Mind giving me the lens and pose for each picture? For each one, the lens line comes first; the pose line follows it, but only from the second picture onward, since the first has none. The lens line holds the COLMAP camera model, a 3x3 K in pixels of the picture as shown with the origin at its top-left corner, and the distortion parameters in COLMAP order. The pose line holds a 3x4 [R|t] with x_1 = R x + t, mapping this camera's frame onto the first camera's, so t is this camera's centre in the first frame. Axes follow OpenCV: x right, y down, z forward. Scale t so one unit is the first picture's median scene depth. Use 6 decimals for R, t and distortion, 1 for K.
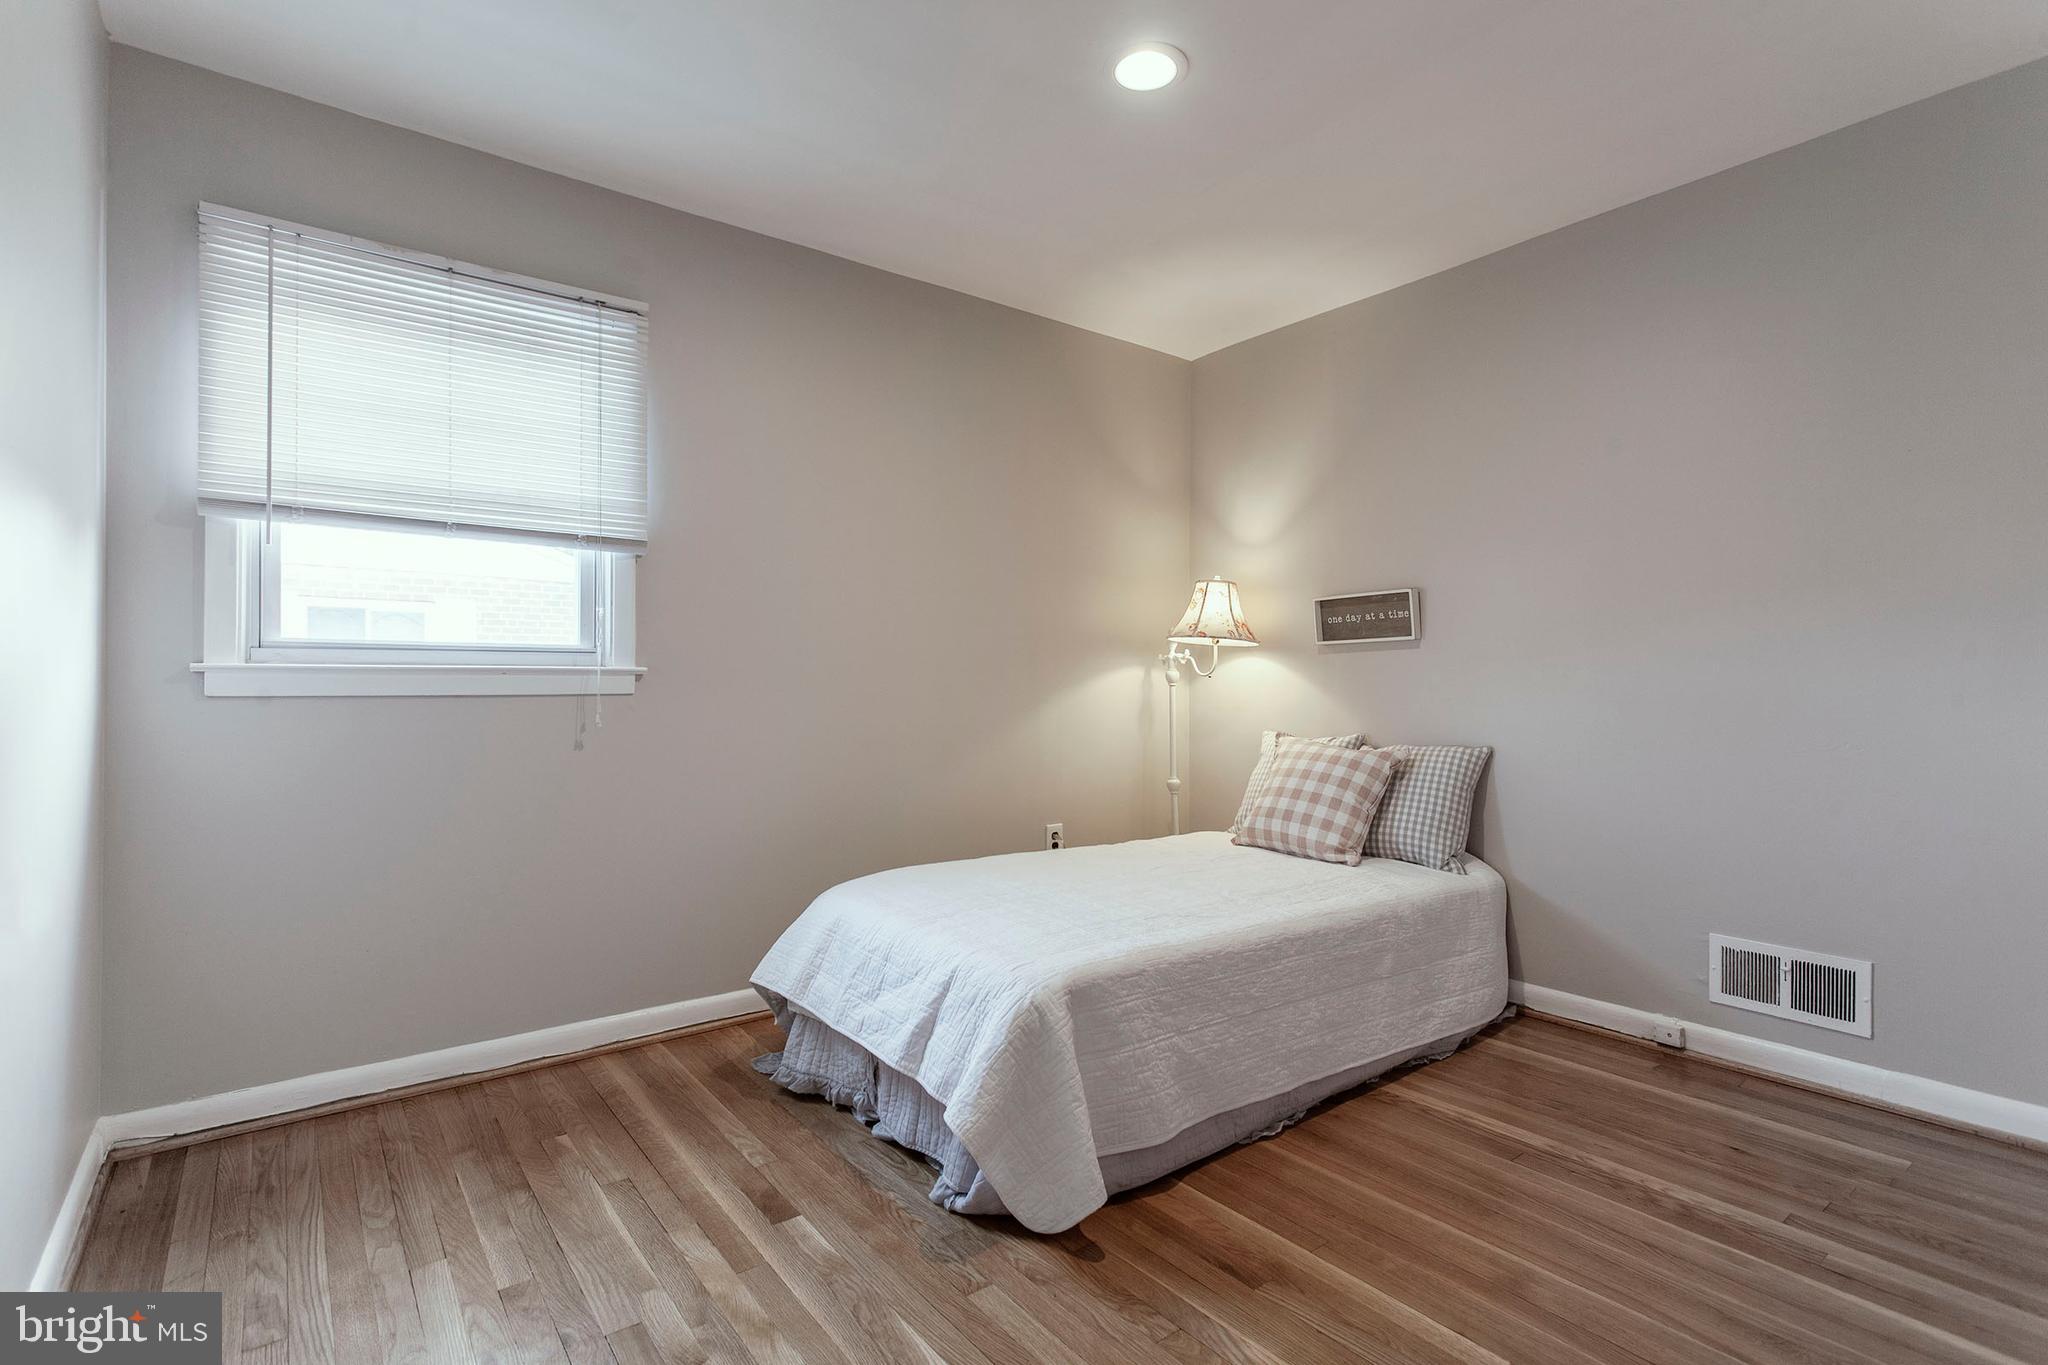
lens RADIAL K [[974.4, 0, 1027.6], [0, 974.4, 685.1], [0, 0, 1]] dist [0.007457, -0.000367]
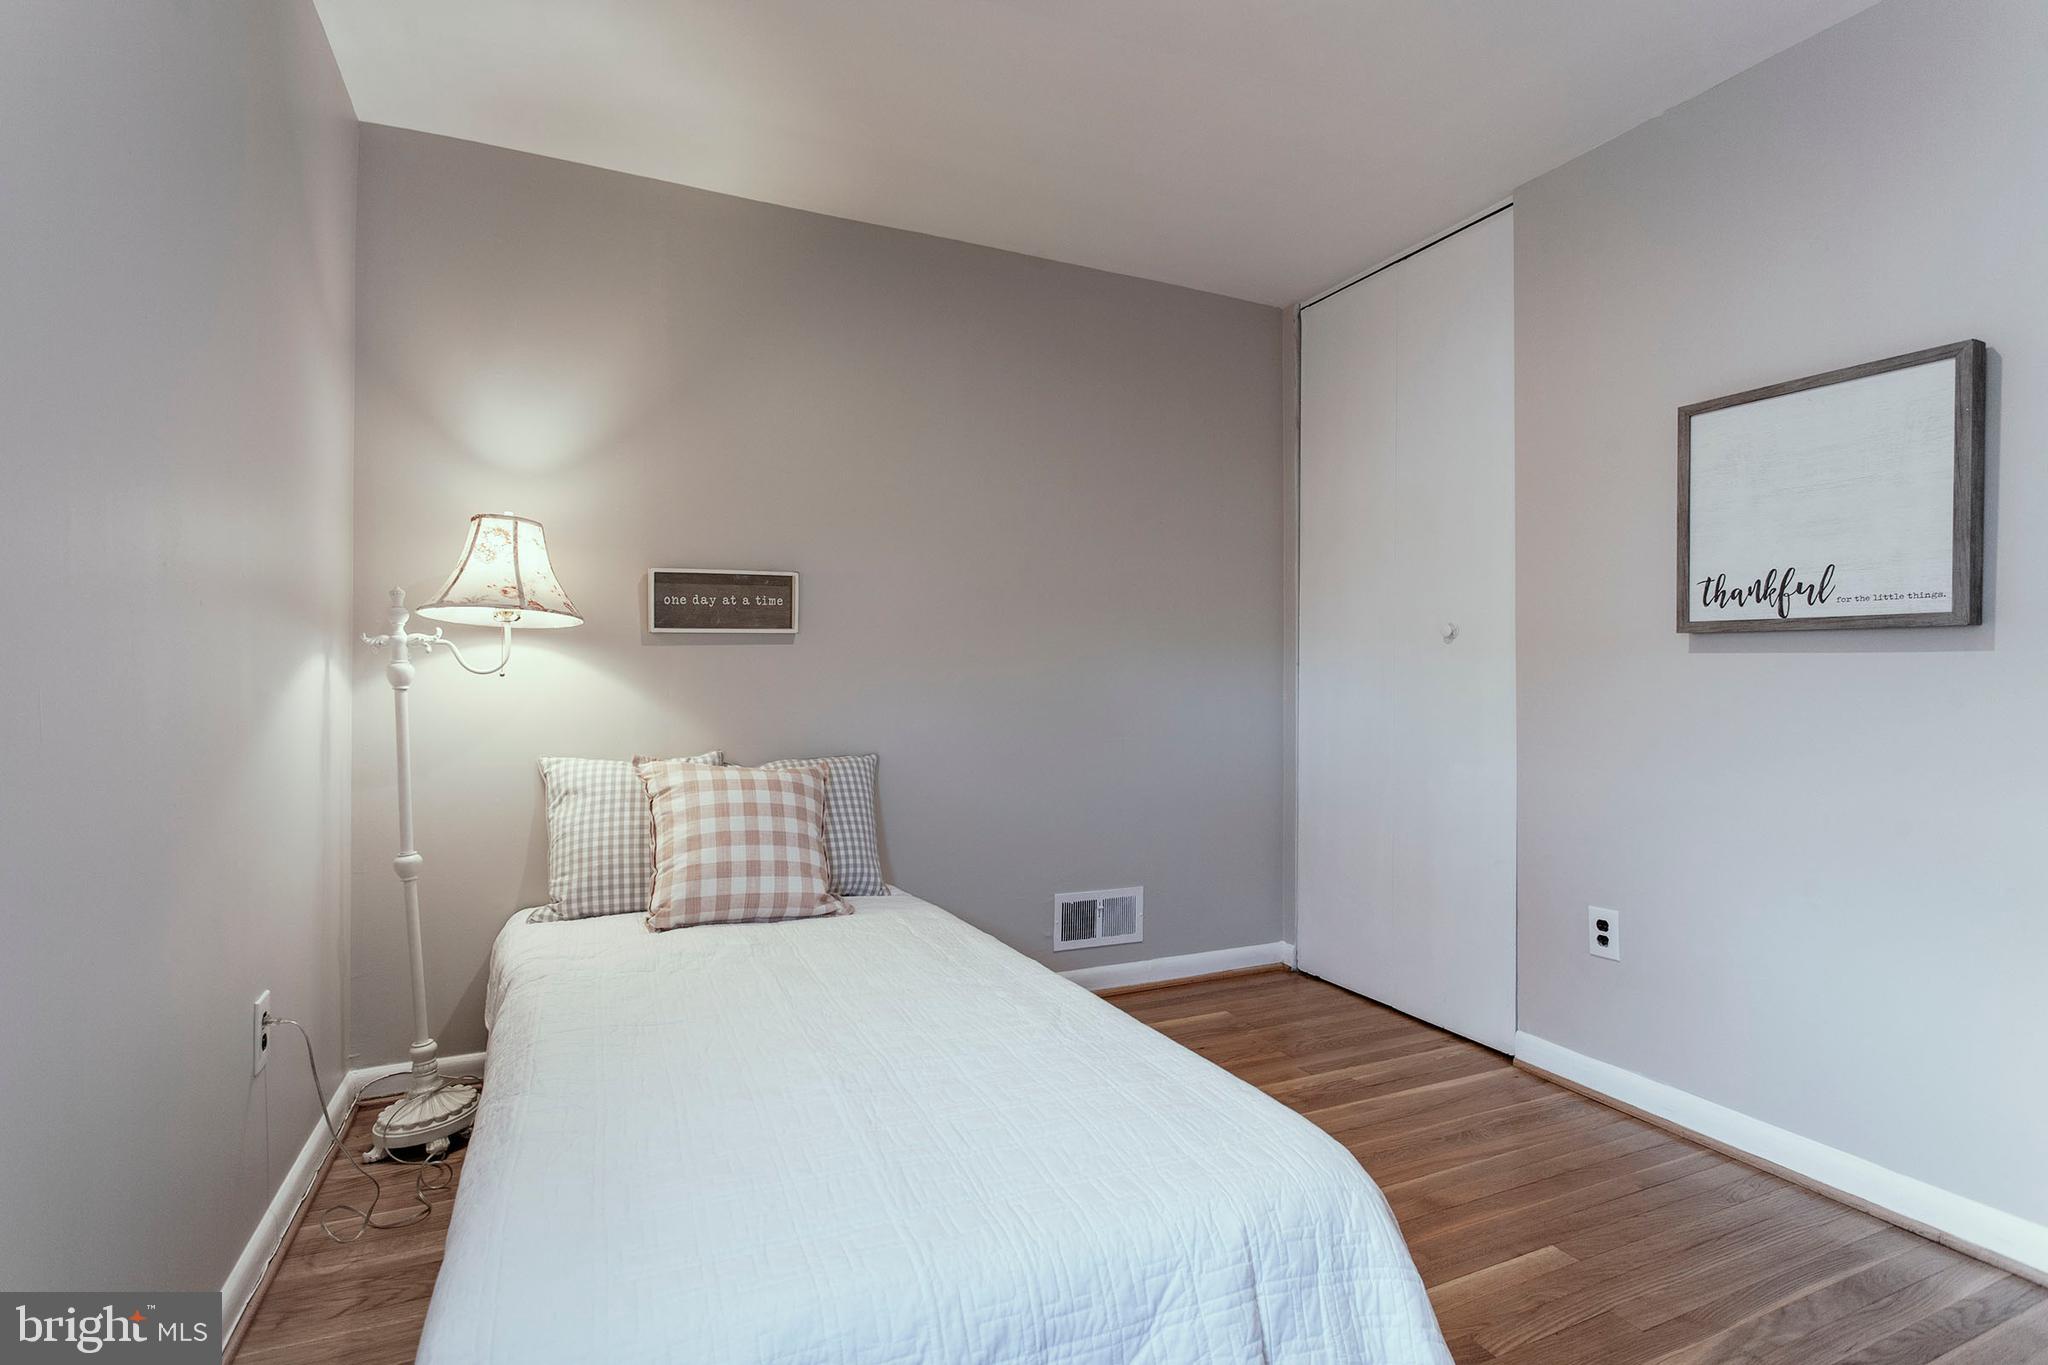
lens RADIAL K [[988.5, 0, 1024.0], [0, 988.5, 682.5], [0, 0, 1]] dist [0.002924, -0.000295]
pose [[0.227512, -0.003183, 0.973770, -0.398063], [-0.000065, 0.999995, 0.003284, -0.007256], [-0.973775, -0.000811, 0.227510, 0.626067]]
